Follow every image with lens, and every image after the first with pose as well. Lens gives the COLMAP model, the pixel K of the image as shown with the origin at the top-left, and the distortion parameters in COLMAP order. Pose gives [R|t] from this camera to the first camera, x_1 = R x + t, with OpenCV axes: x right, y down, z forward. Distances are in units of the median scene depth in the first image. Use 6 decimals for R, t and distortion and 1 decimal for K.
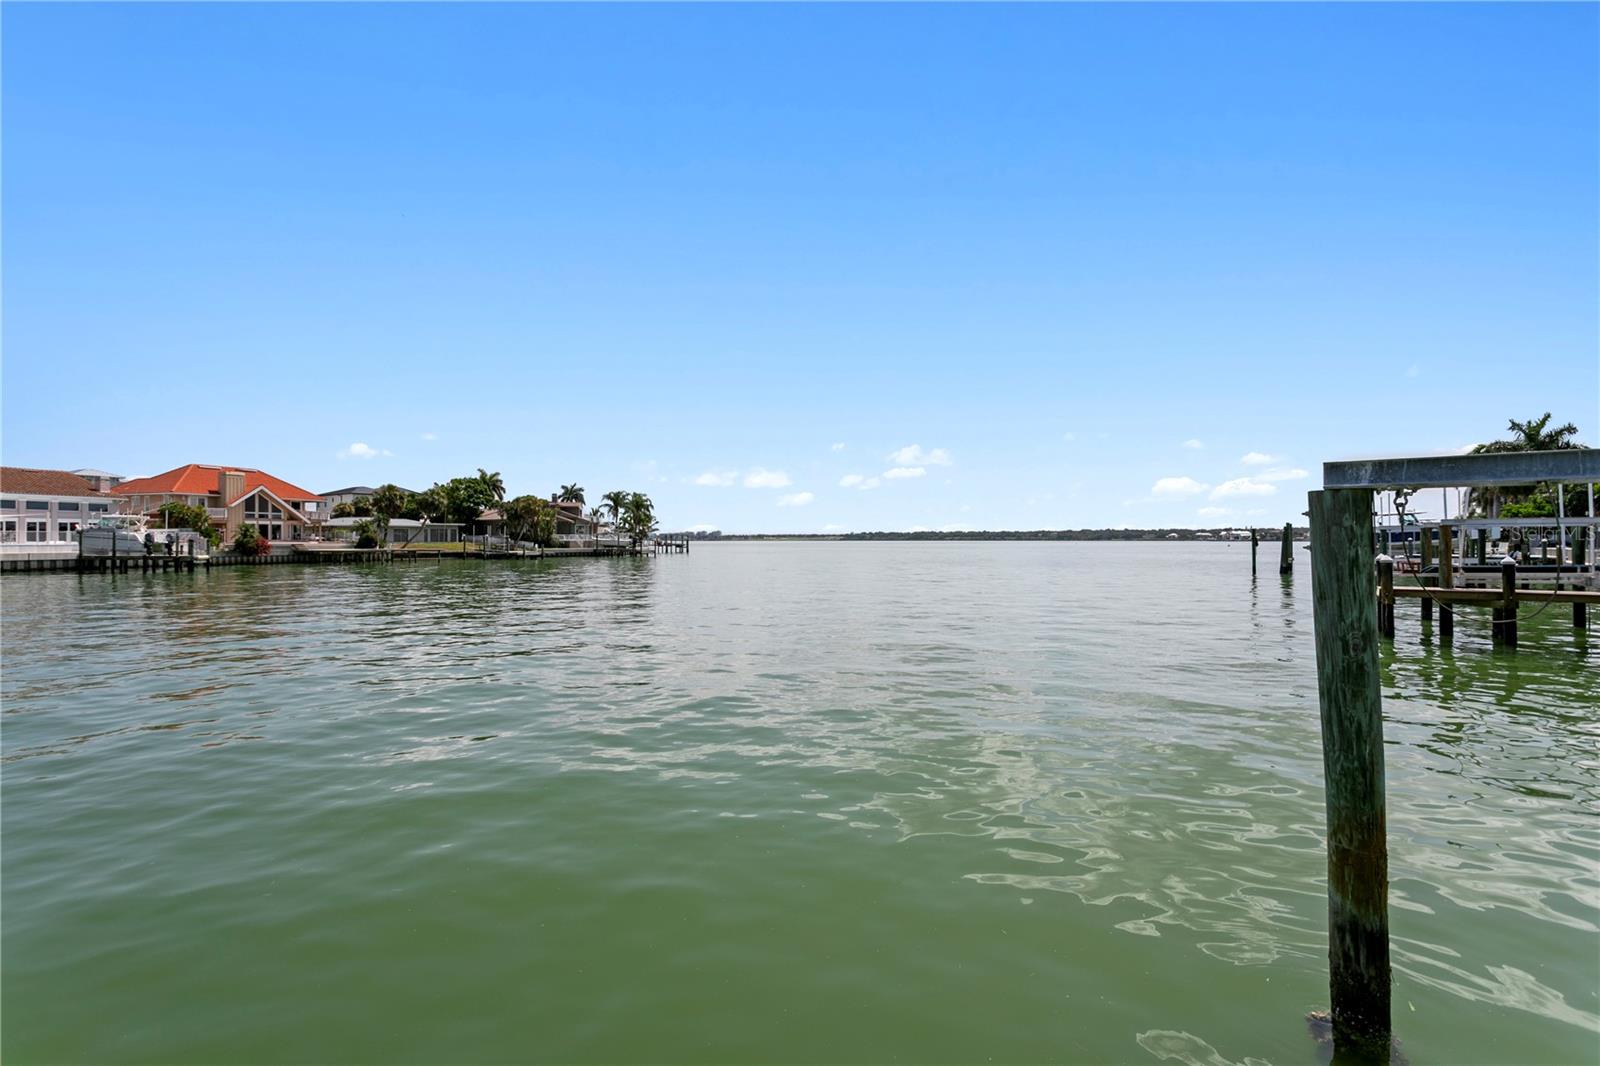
lens RADIAL K [[763.9, 0, 792.4], [0, 763.9, 539.6], [0, 0, 1]] dist [-0.001571, 0.005930]
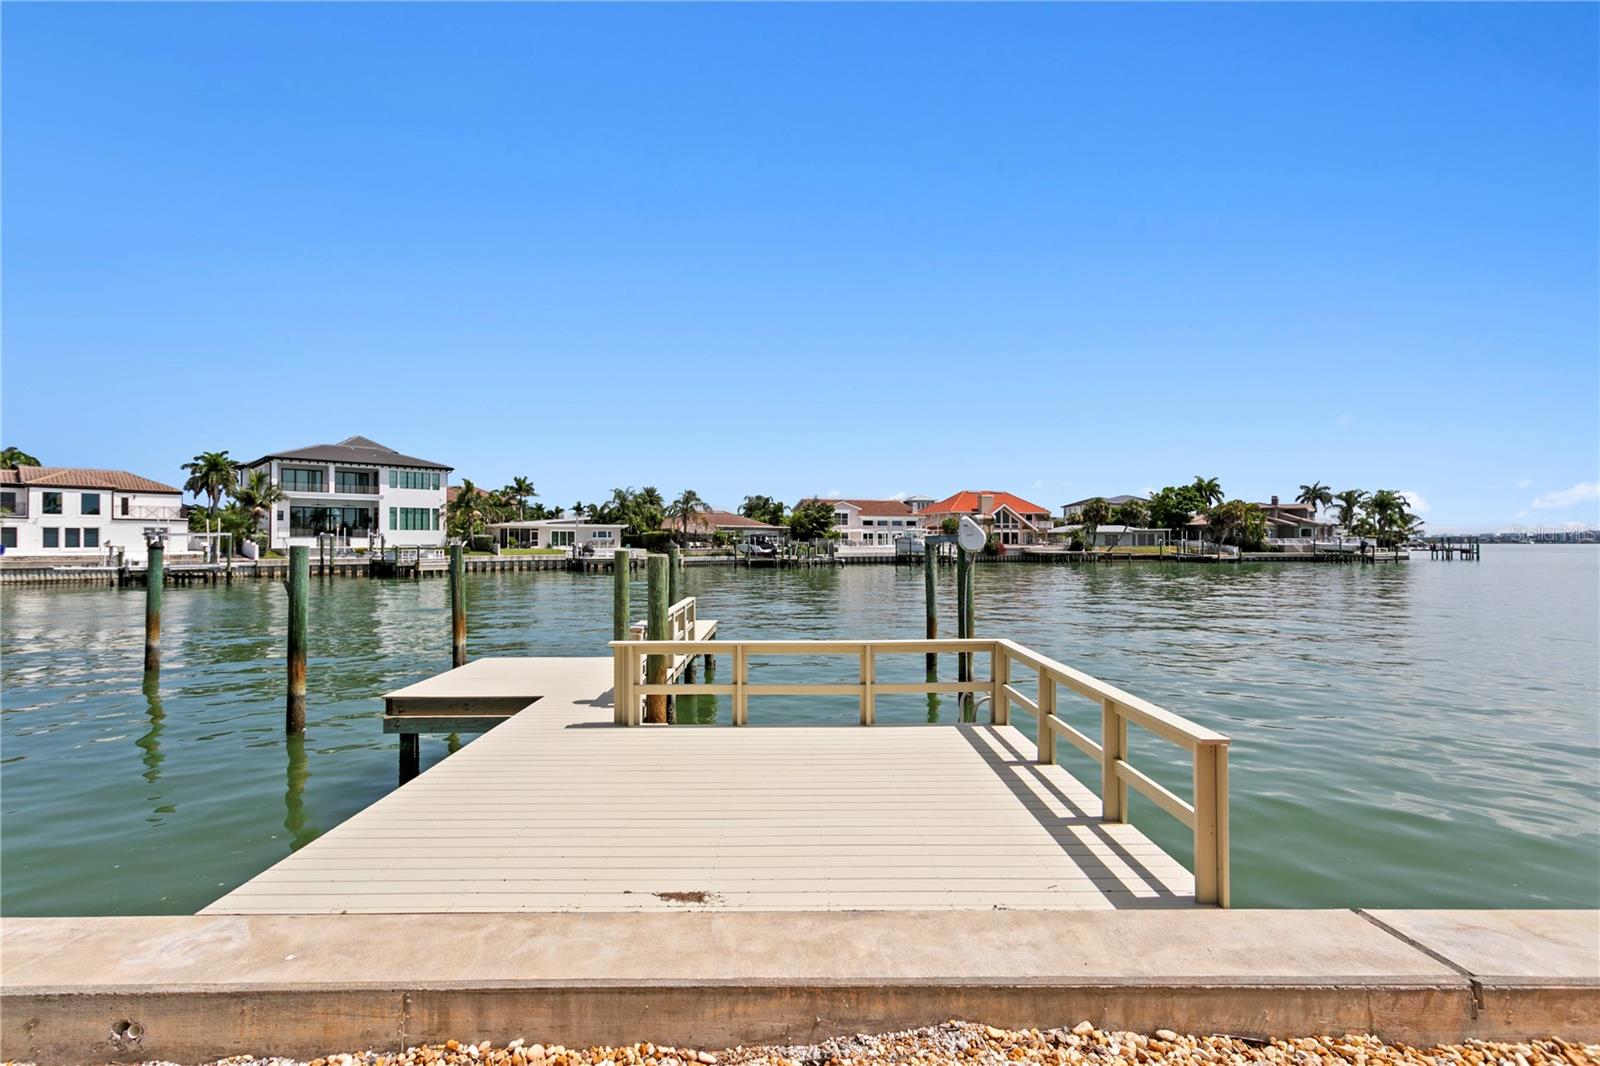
lens RADIAL K [[763.9, 0, 773.5], [0, 763.9, 535.8], [0, 0, 1]] dist [-0.001571, 0.005930]
pose [[0.576102, -0.008611, -0.817333, 0.148002], [0.001121, 0.999952, -0.009744, -0.001470], [0.817377, 0.004698, 0.576084, -0.087980]]
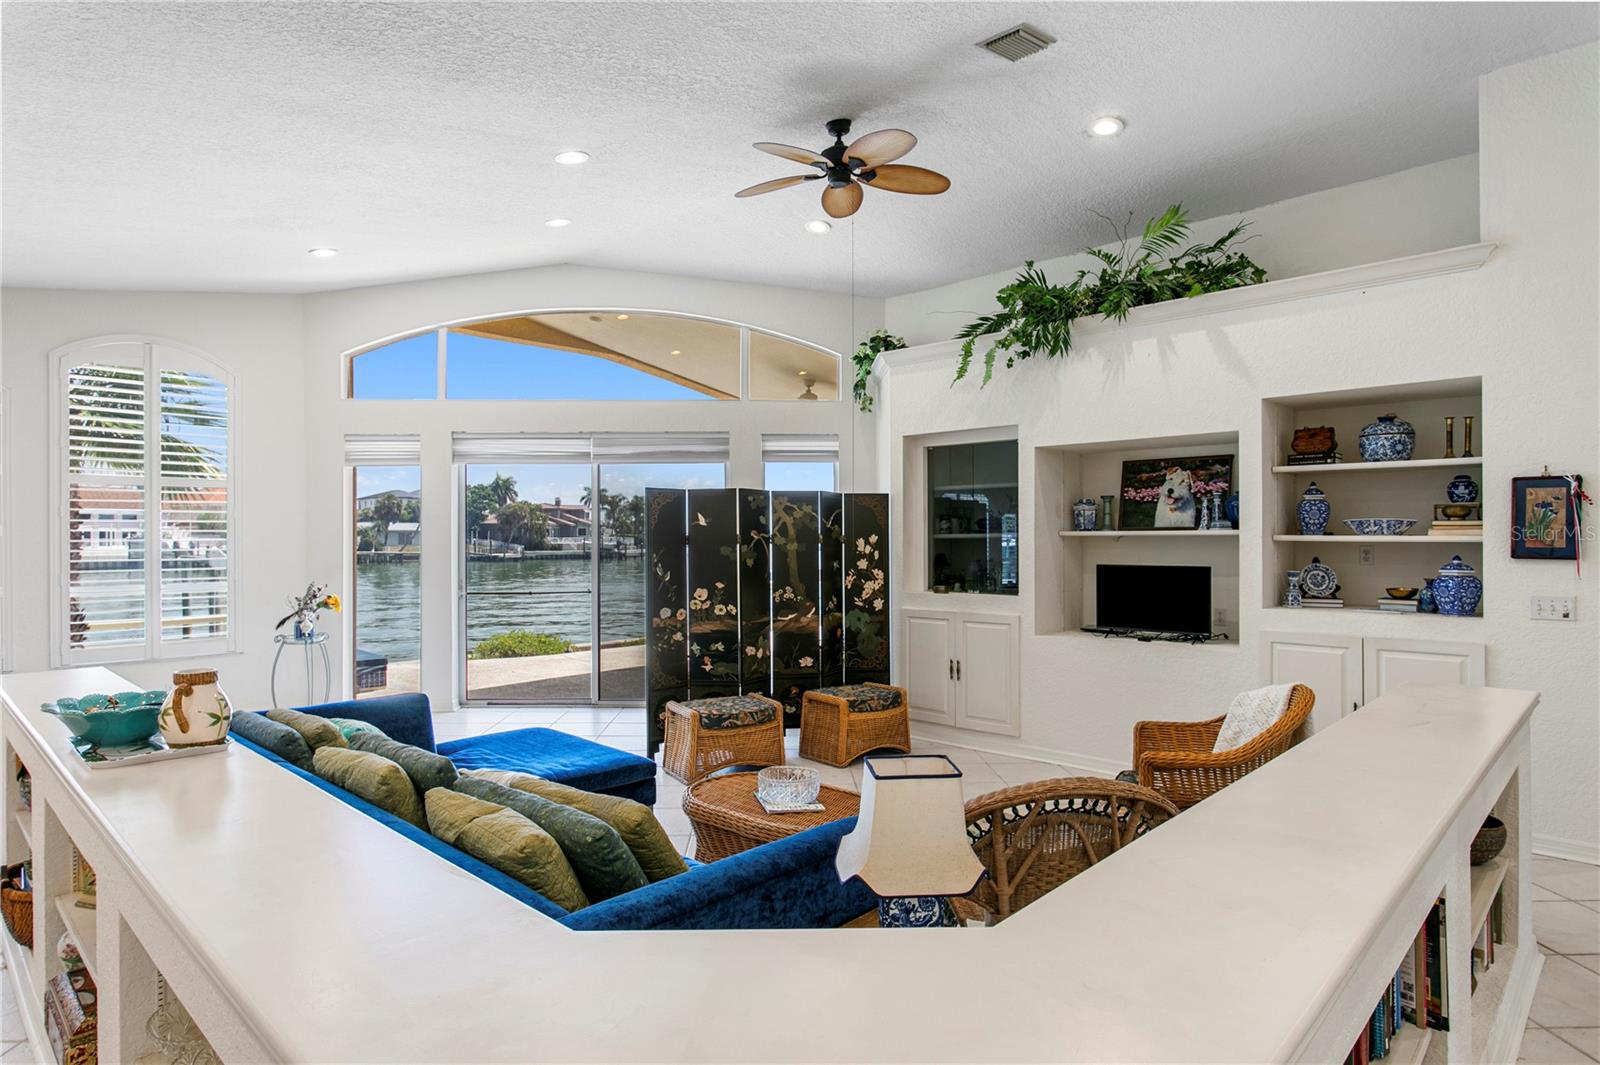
lens RADIAL K [[891.8, 0, 782.5], [0, 891.8, 541.9], [0, 0, 1]] dist [0.007326, -0.007970]
pose [[0.987250, 0.001532, -0.159170, 0.243113], [-0.000801, 0.999989, 0.004657, -0.008282], [0.159175, -0.004470, 0.987240, -0.190033]]
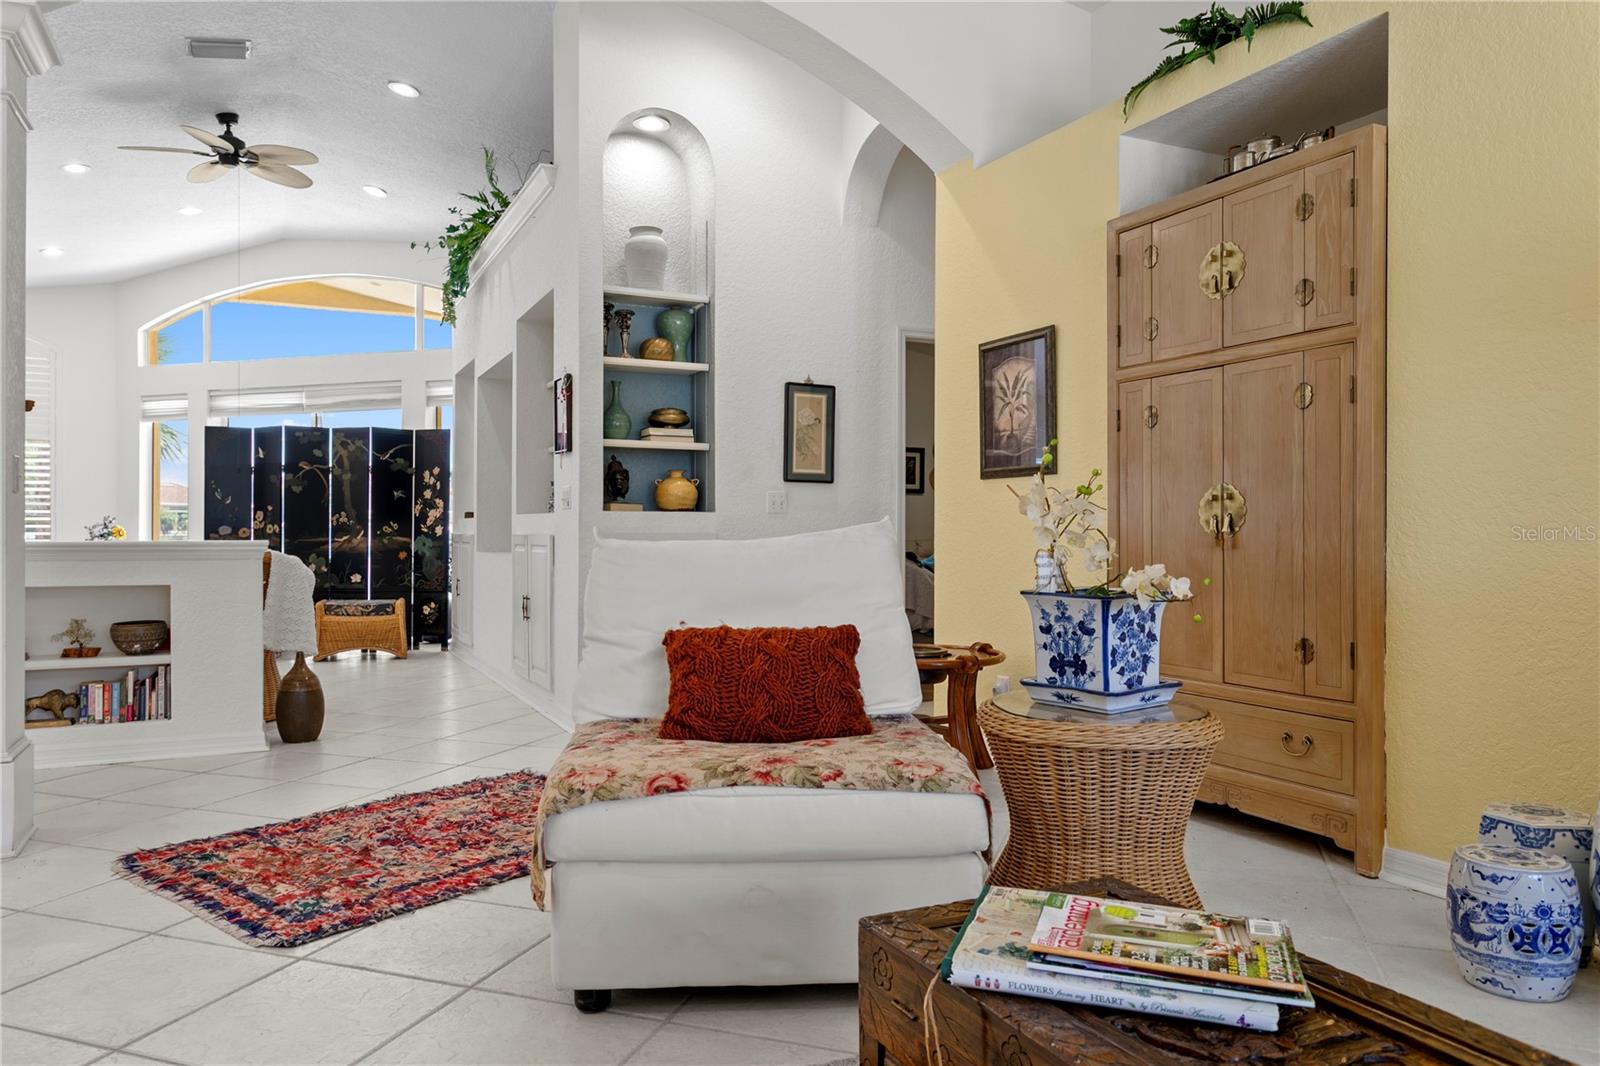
lens RADIAL K [[1044.1, 0, 753.8], [0, 1044.1, 544.3], [0, 0, 1]] dist [-0.039722, 0.034933]
pose [[0.868234, 0.015159, -0.495922, 0.304919], [-0.007111, 0.999811, 0.018112, -0.003834], [0.496103, -0.012198, 0.868178, -0.183603]]
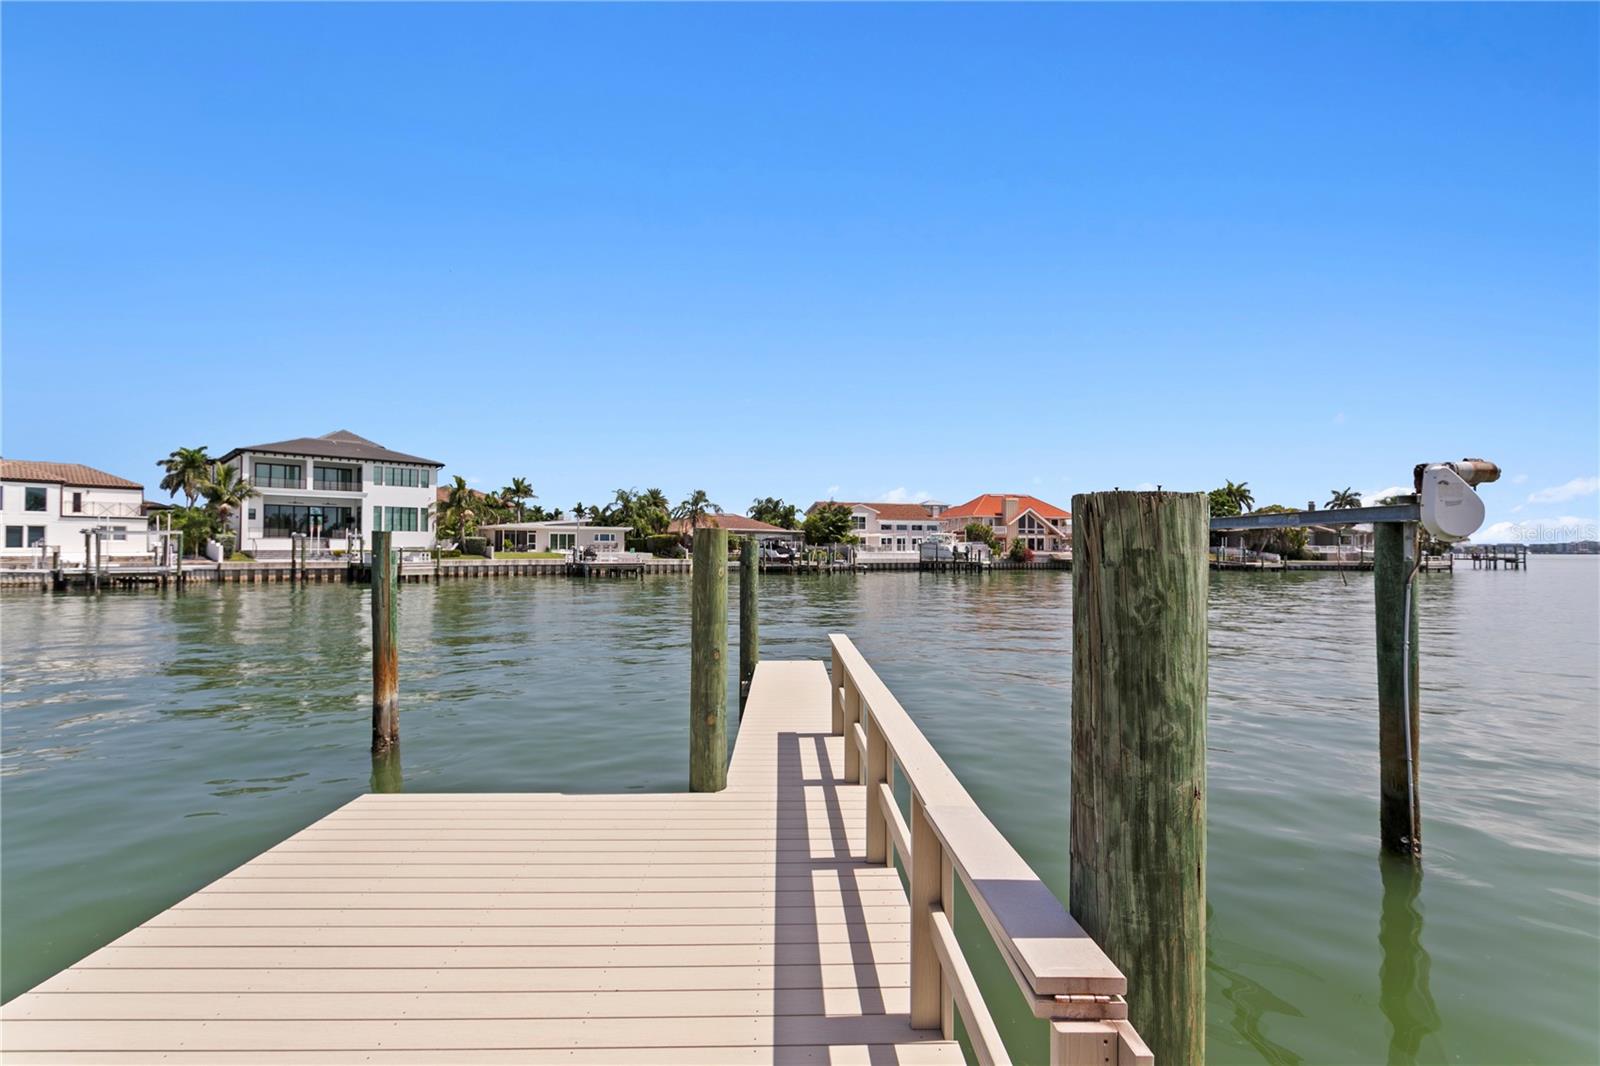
lens RADIAL K [[763.9, 0, 777.2], [0, 763.9, 528.8], [0, 0, 1]] dist [-0.001571, 0.005930]
pose [[0.580772, -0.020401, -0.813810, 0.081821], [-0.003901, 0.999605, -0.027843, 0.001125], [0.814057, 0.019345, 0.580463, -0.064869]]
